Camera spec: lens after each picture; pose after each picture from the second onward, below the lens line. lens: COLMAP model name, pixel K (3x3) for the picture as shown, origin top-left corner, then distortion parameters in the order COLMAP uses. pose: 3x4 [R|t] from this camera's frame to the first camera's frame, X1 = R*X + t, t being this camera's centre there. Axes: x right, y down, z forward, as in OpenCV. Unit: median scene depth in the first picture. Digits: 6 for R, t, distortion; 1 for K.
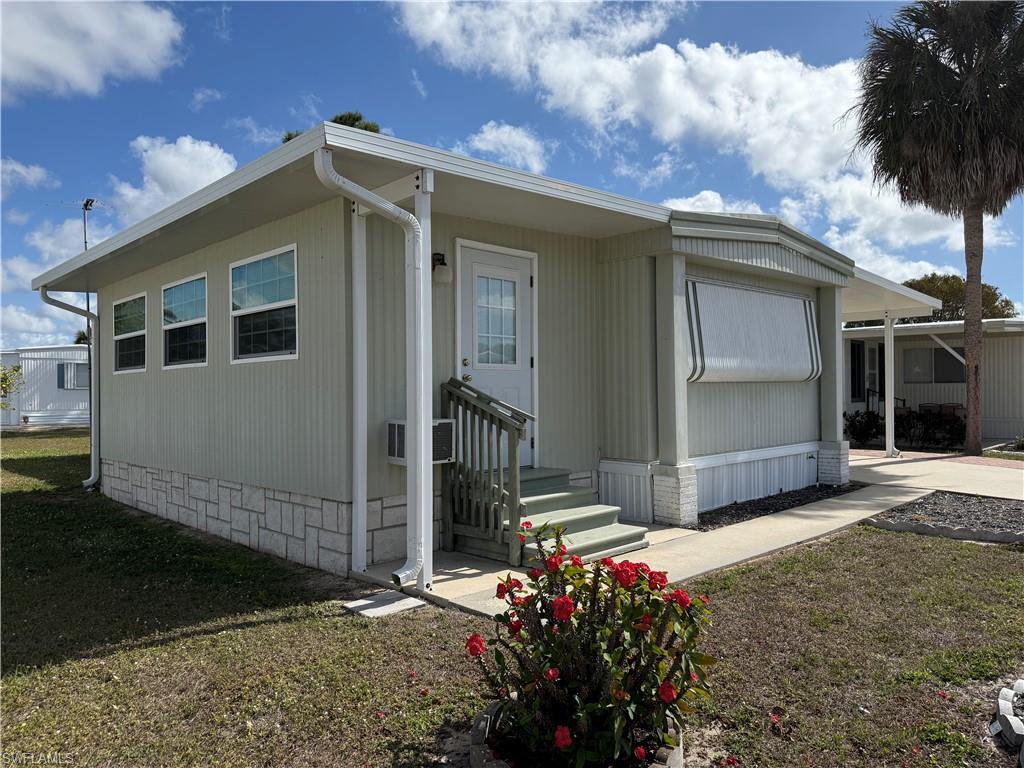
lens RADIAL K [[715.5, 0, 508.8], [0, 715.5, 382.7], [0, 0, 1]] dist [0.058050, -0.051531]
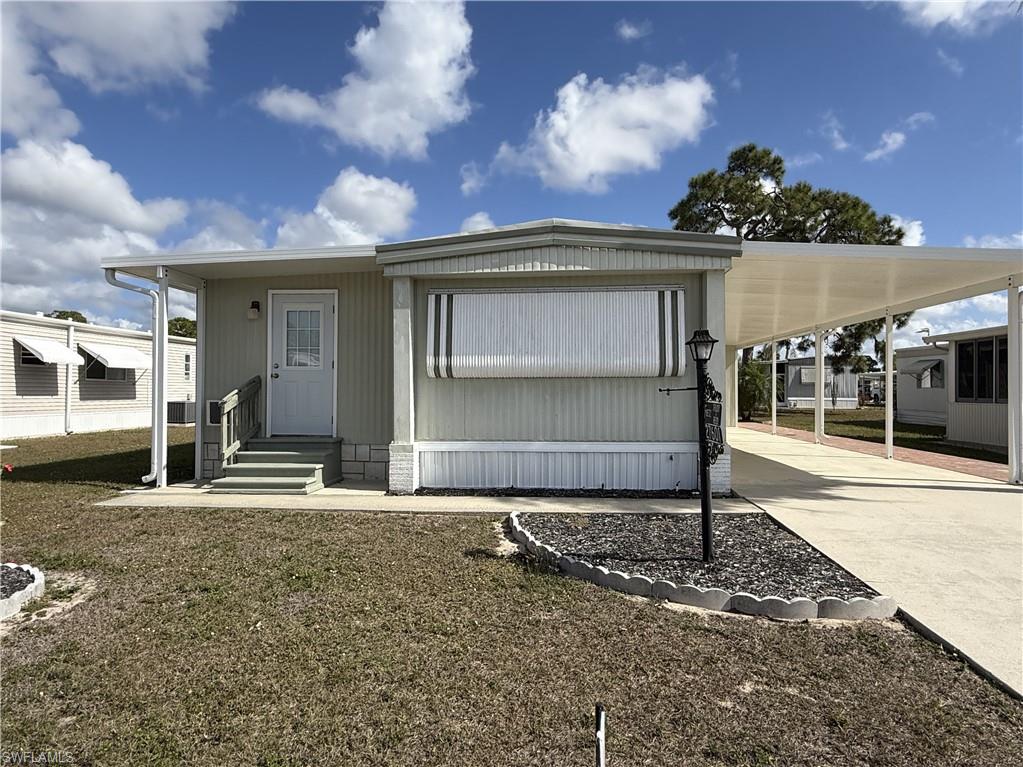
lens RADIAL K [[597.2, 0, 504.0], [0, 597.2, 378.4], [0, 0, 1]] dist [0.004452, -0.003617]
pose [[0.663628, 0.002300, -0.748059, 1.054274], [0.002384, 0.999984, 0.005189, -0.004746], [0.748059, -0.005227, 0.663612, 0.402927]]
